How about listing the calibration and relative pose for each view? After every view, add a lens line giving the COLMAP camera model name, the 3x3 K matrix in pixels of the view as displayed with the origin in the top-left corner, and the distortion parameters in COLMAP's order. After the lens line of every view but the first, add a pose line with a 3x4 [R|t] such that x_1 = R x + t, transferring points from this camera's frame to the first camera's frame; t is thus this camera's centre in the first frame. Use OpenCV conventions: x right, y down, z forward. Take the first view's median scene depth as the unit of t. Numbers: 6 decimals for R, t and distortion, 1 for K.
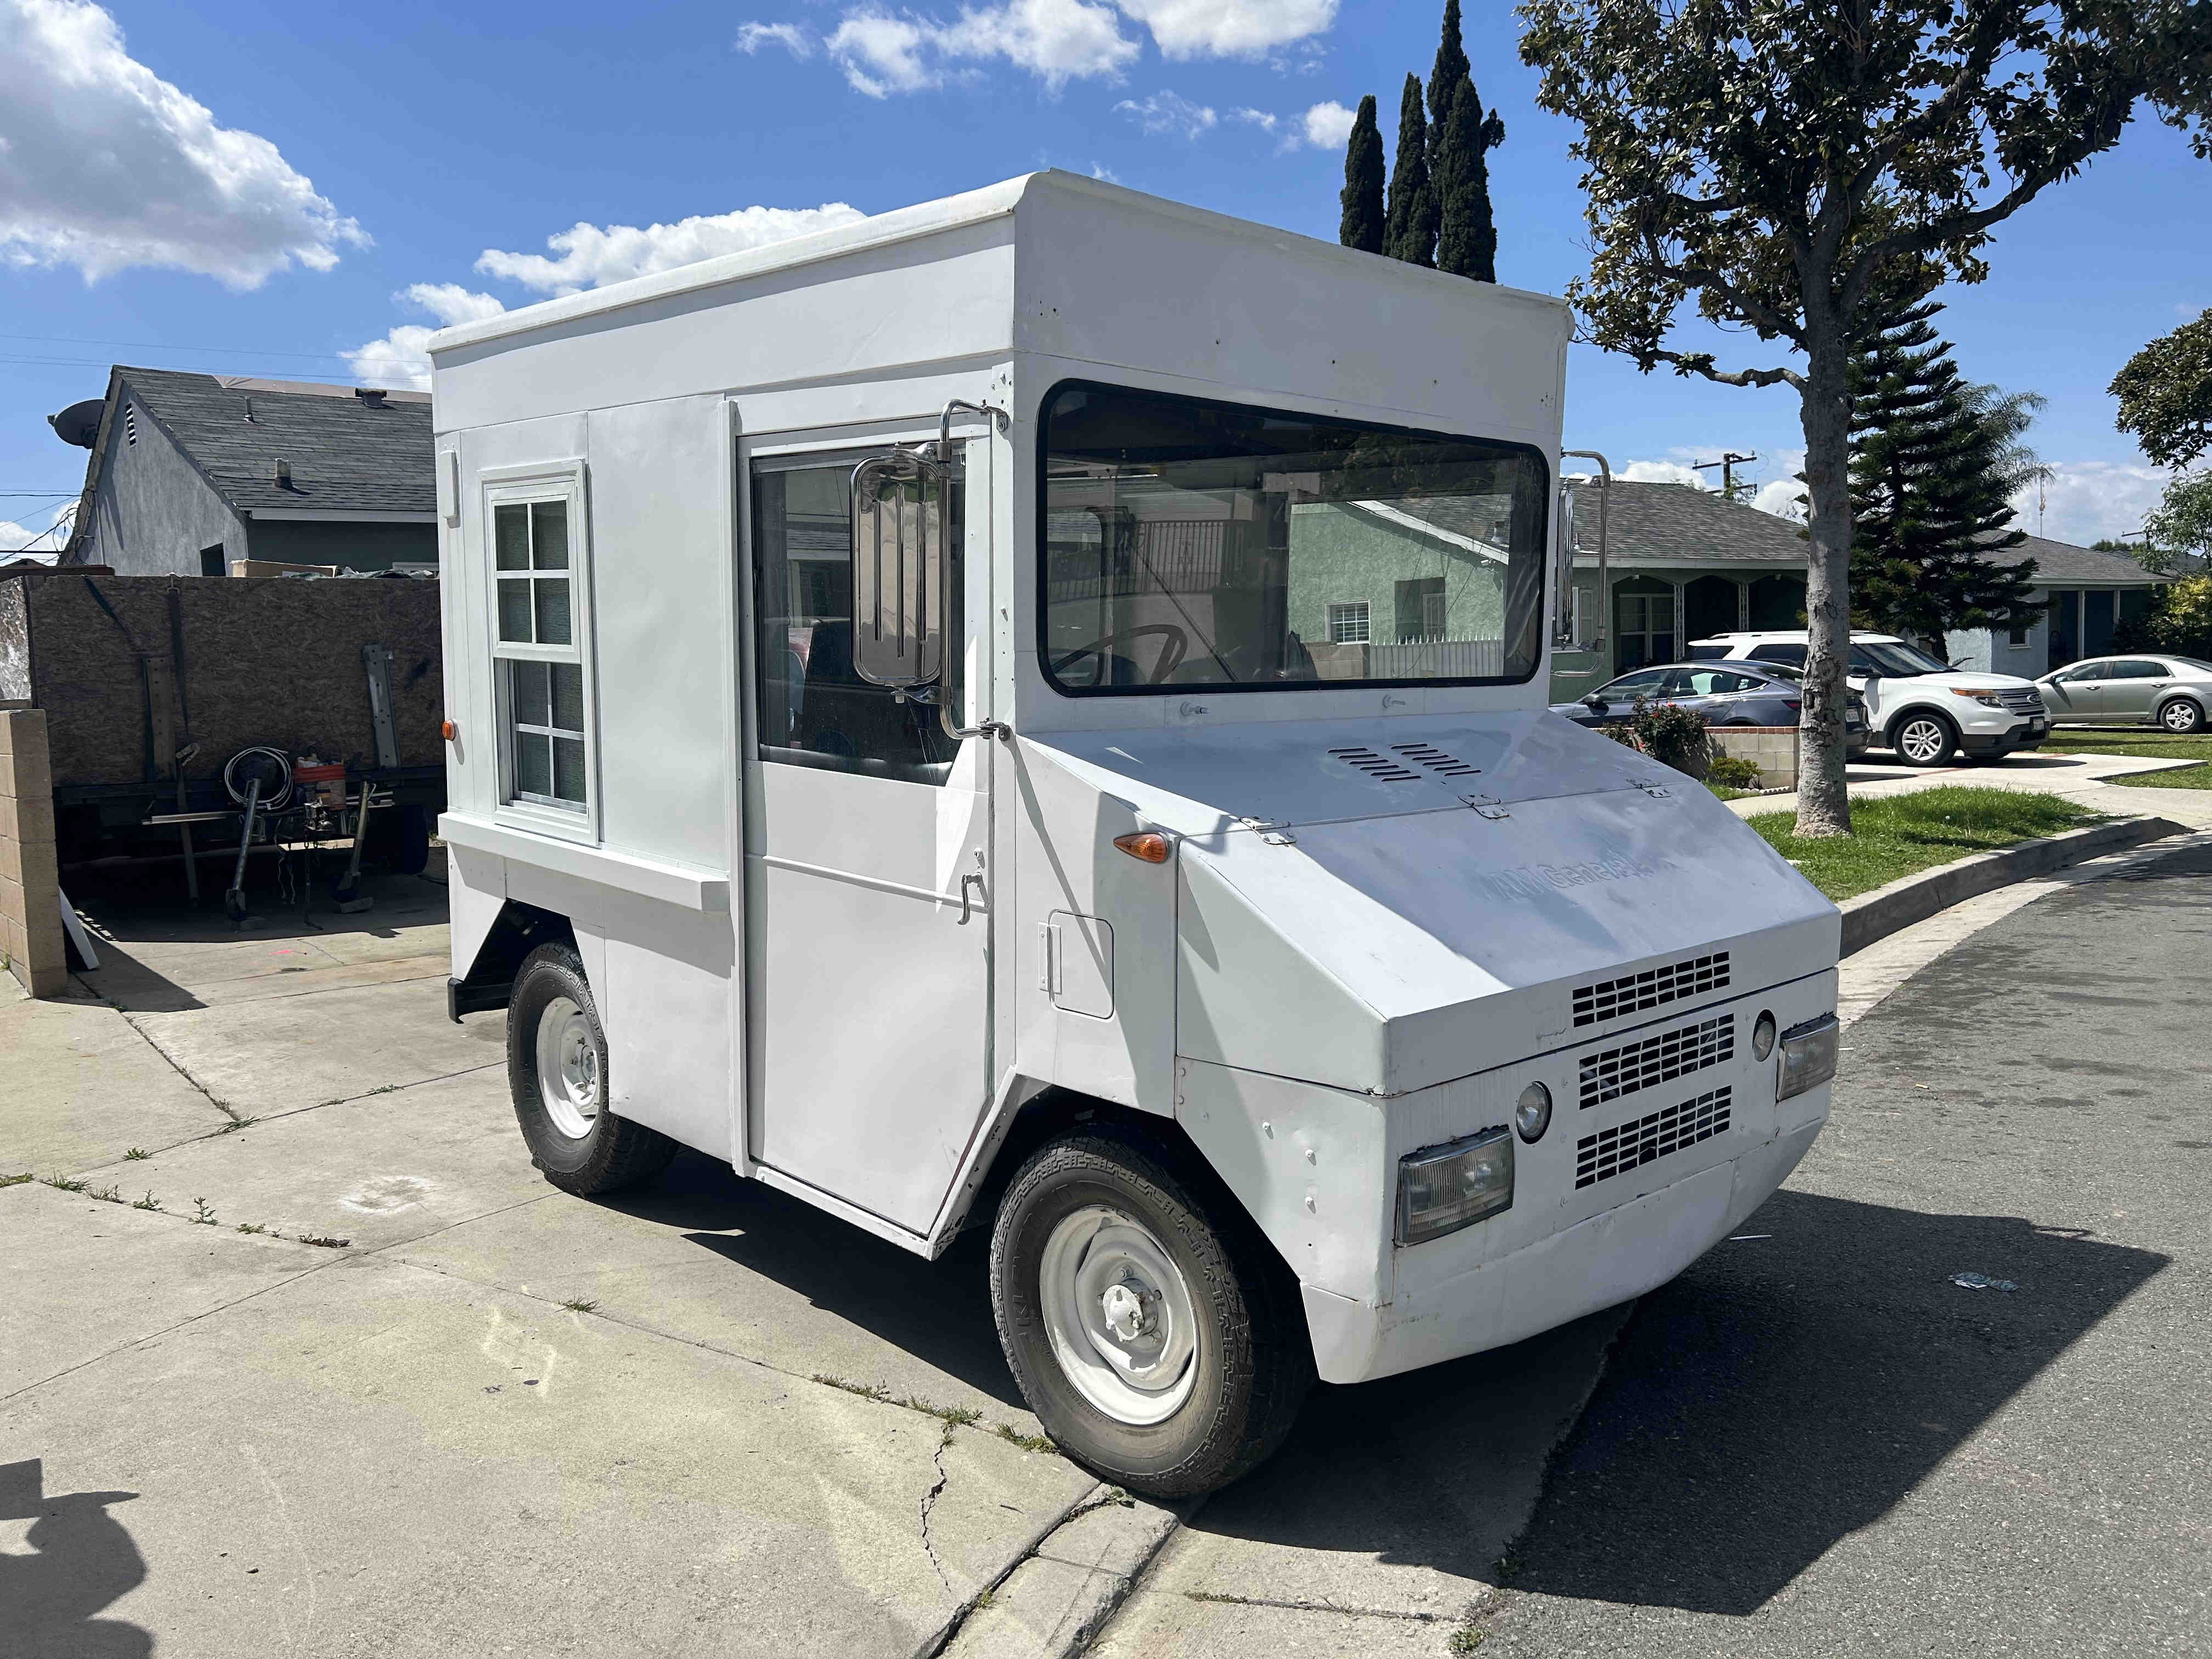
lens RADIAL K [[1672.0, 0, 1093.9], [0, 1672.0, 822.8], [0, 0, 1]] dist [0.008686, 0.002415]
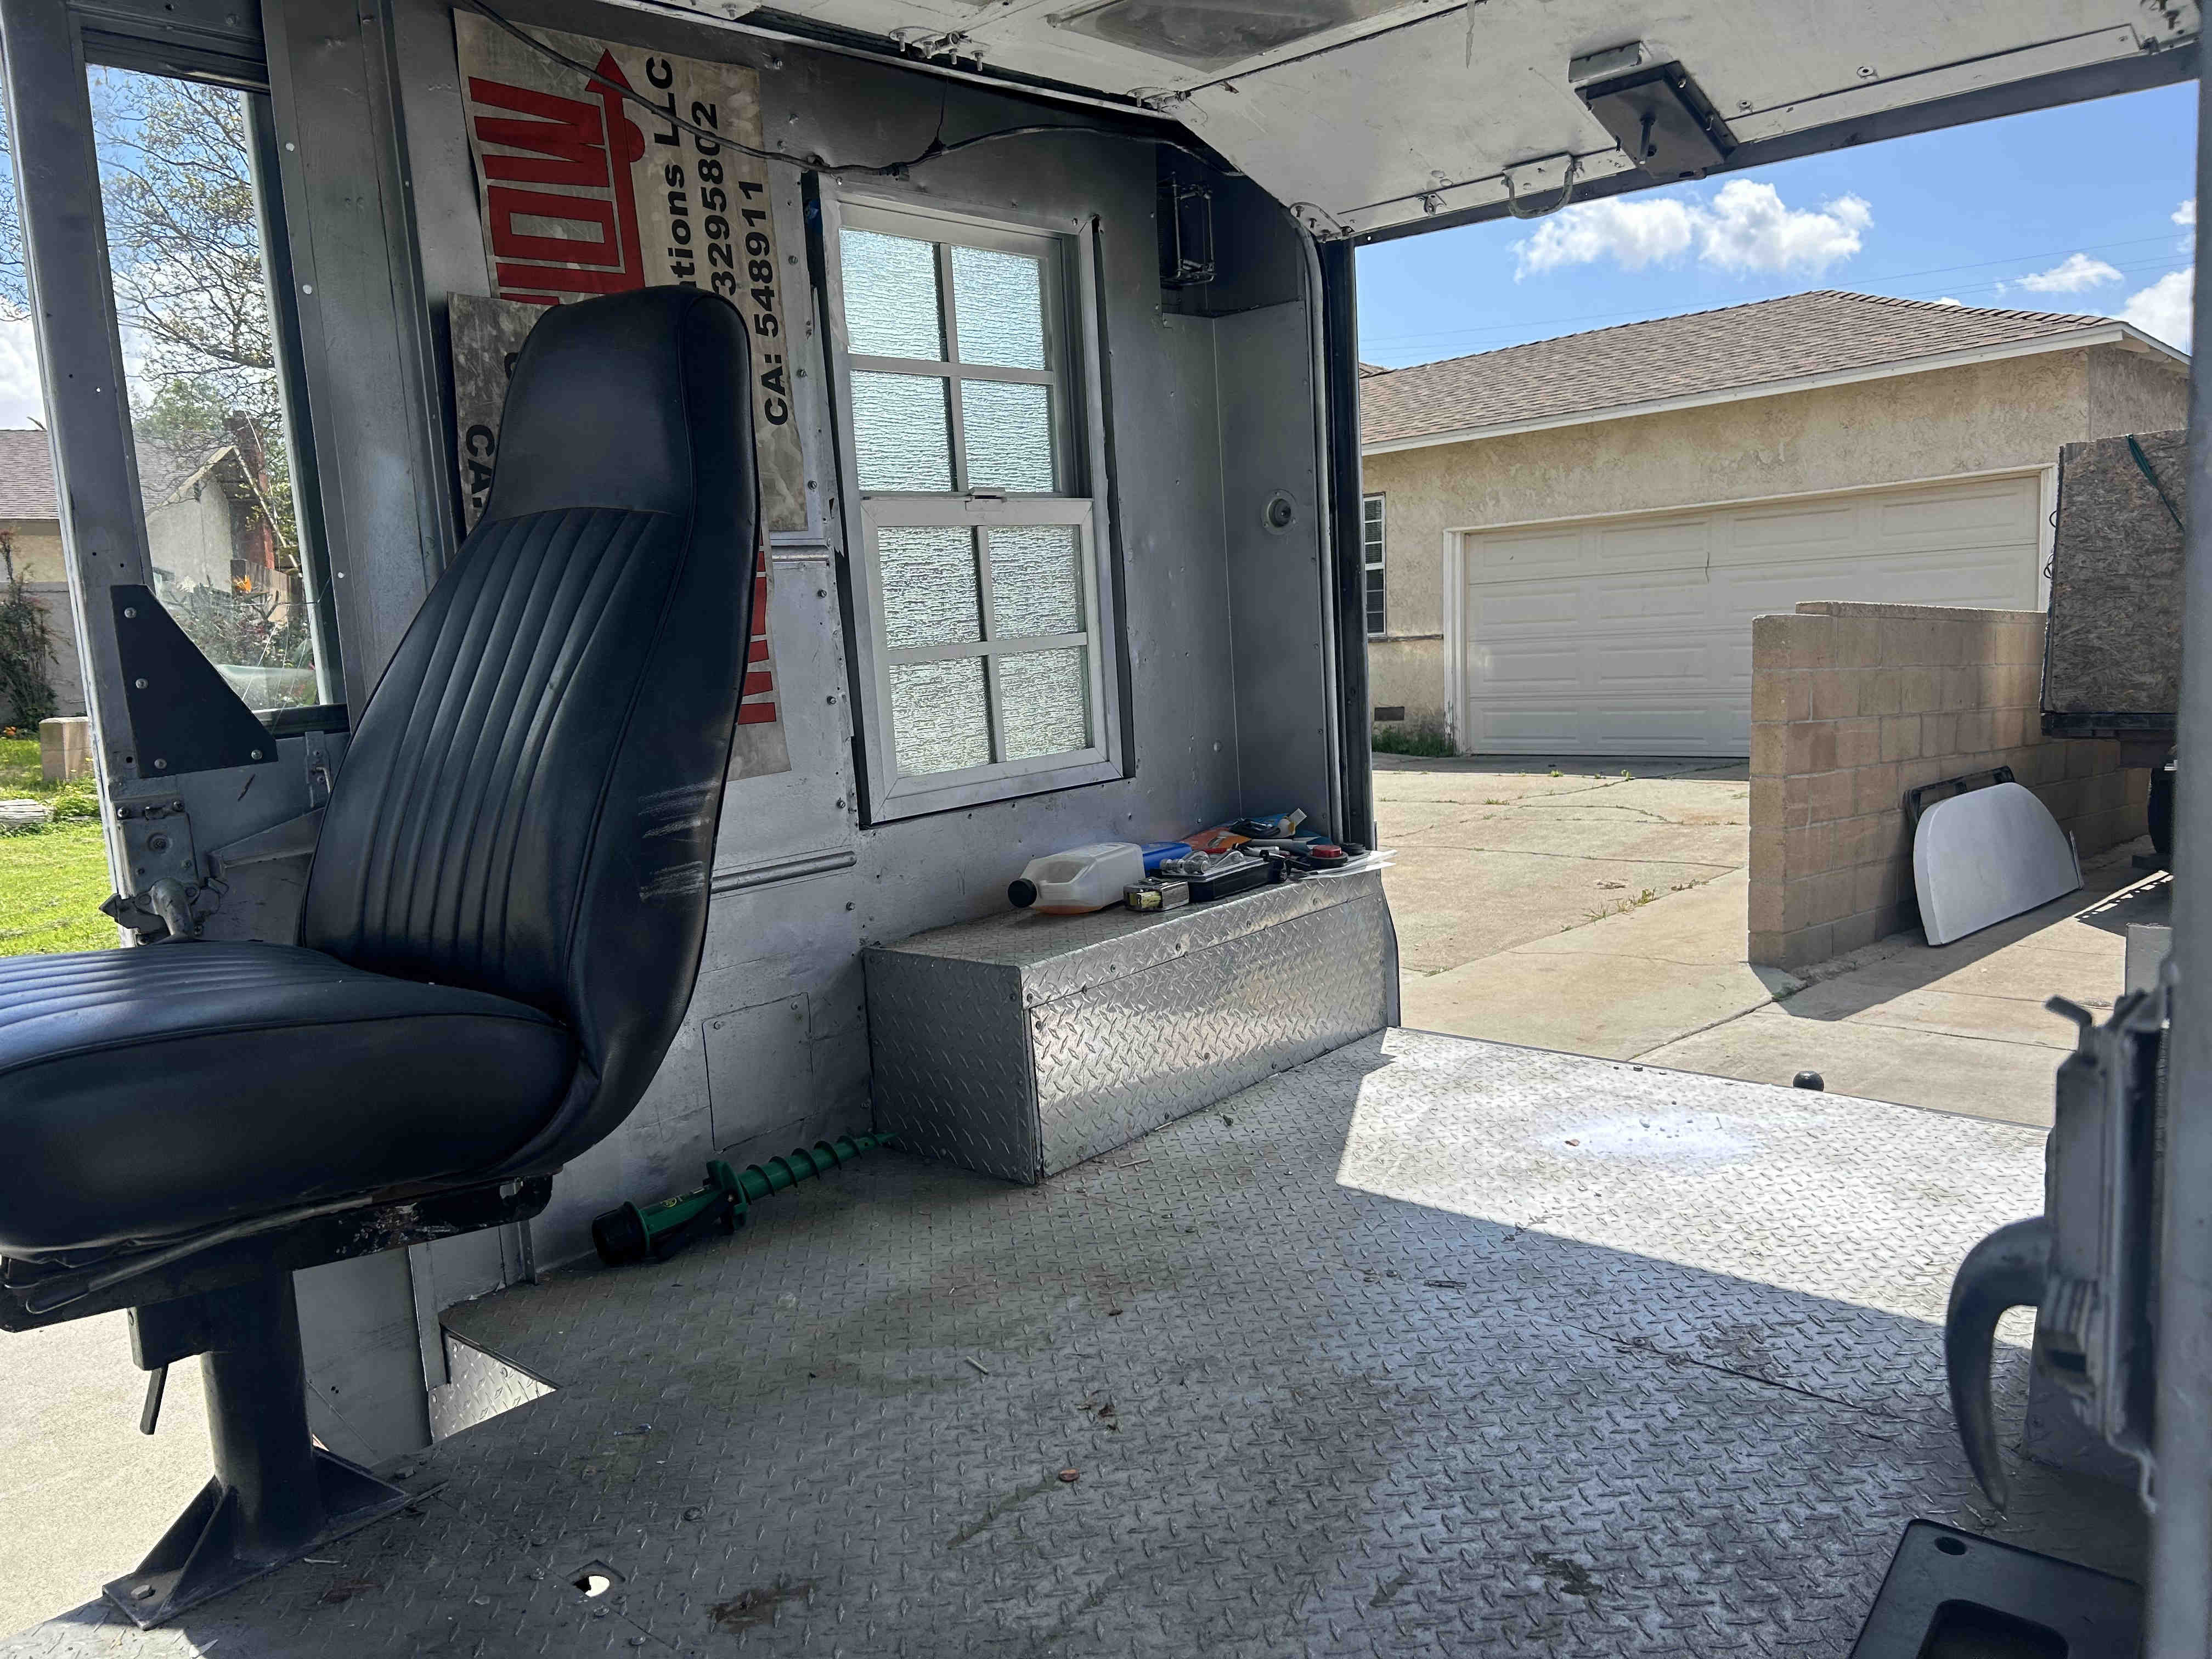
lens RADIAL K [[1706.9, 0, 1159.8], [0, 1706.9, 822.4], [0, 0, 1]] dist [0.003592, -0.001021]
pose [[0.121017, 0.112309, -0.986277, 0.123522], [-0.060280, 0.992577, 0.105630, -0.029504], [0.990819, 0.046670, 0.126888, 0.481932]]
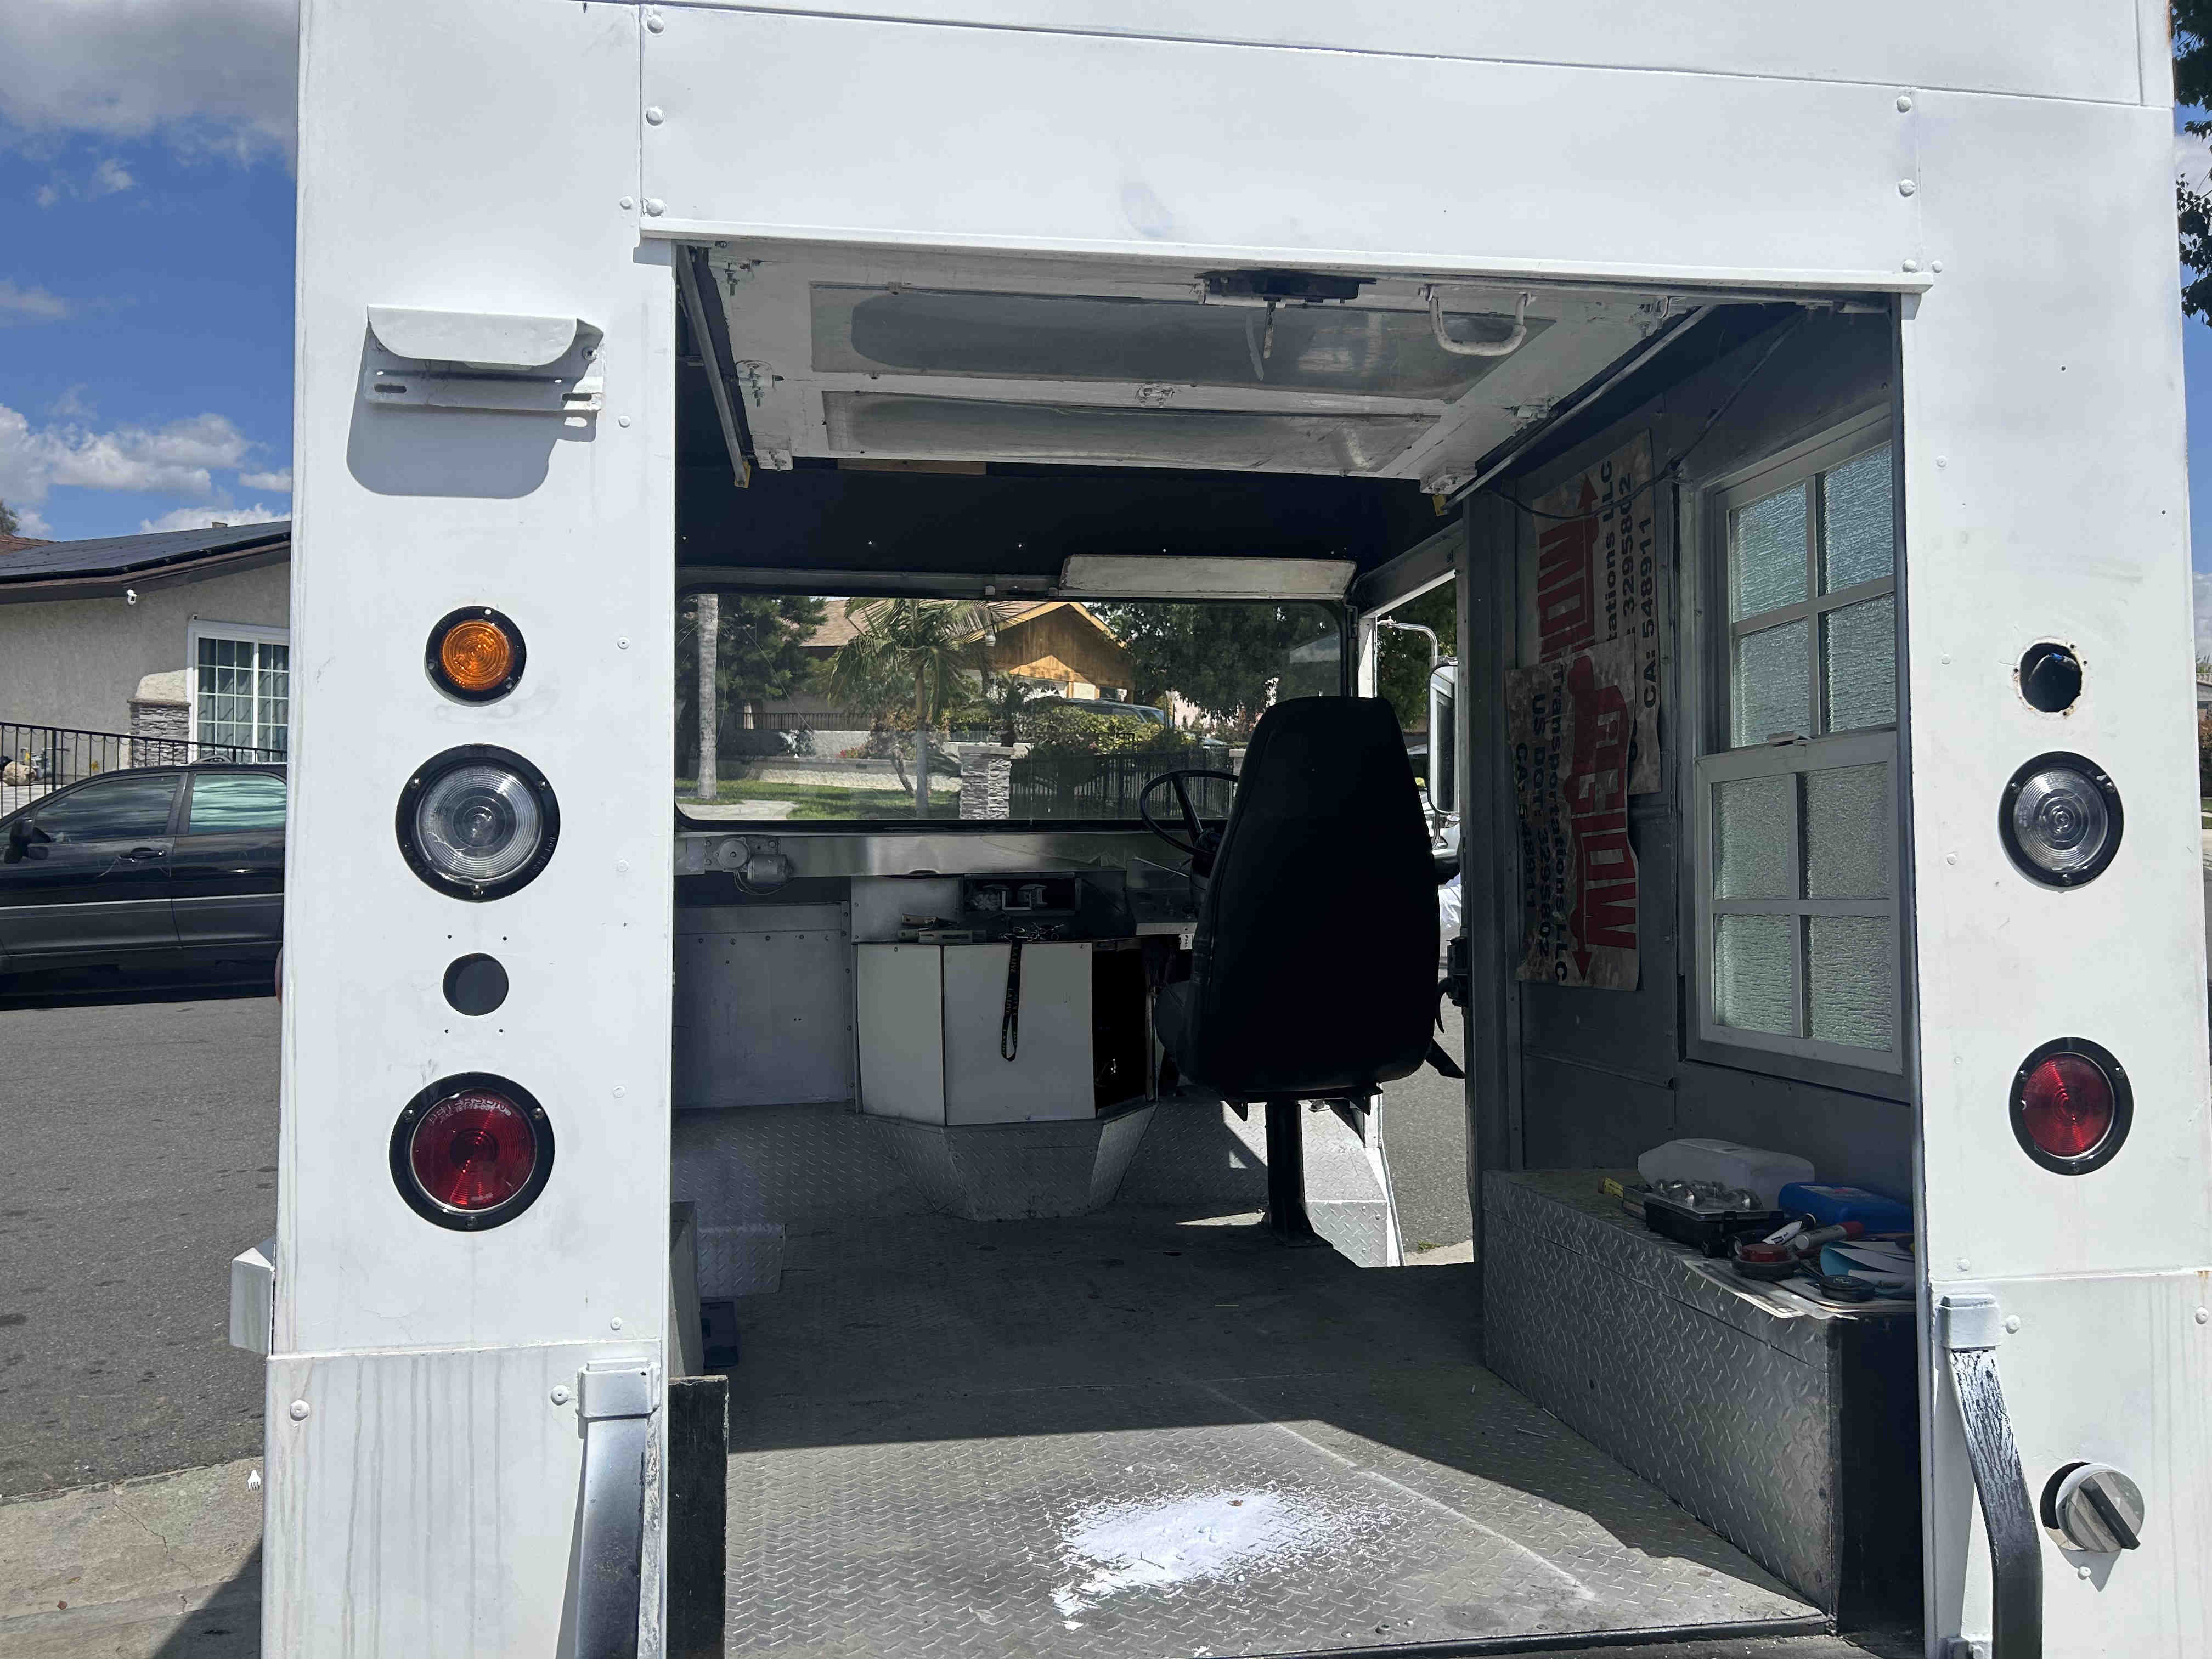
lens RADIAL K [[1672.0, 0, 1093.9], [0, 1672.0, 822.8], [0, 0, 1]] dist [0.008686, 0.002415]
pose [[-0.826848, 0.010815, 0.562321, -0.205370], [0.057320, 0.996230, 0.065123, -0.060580], [-0.559497, 0.086079, -0.824351, 0.745465]]
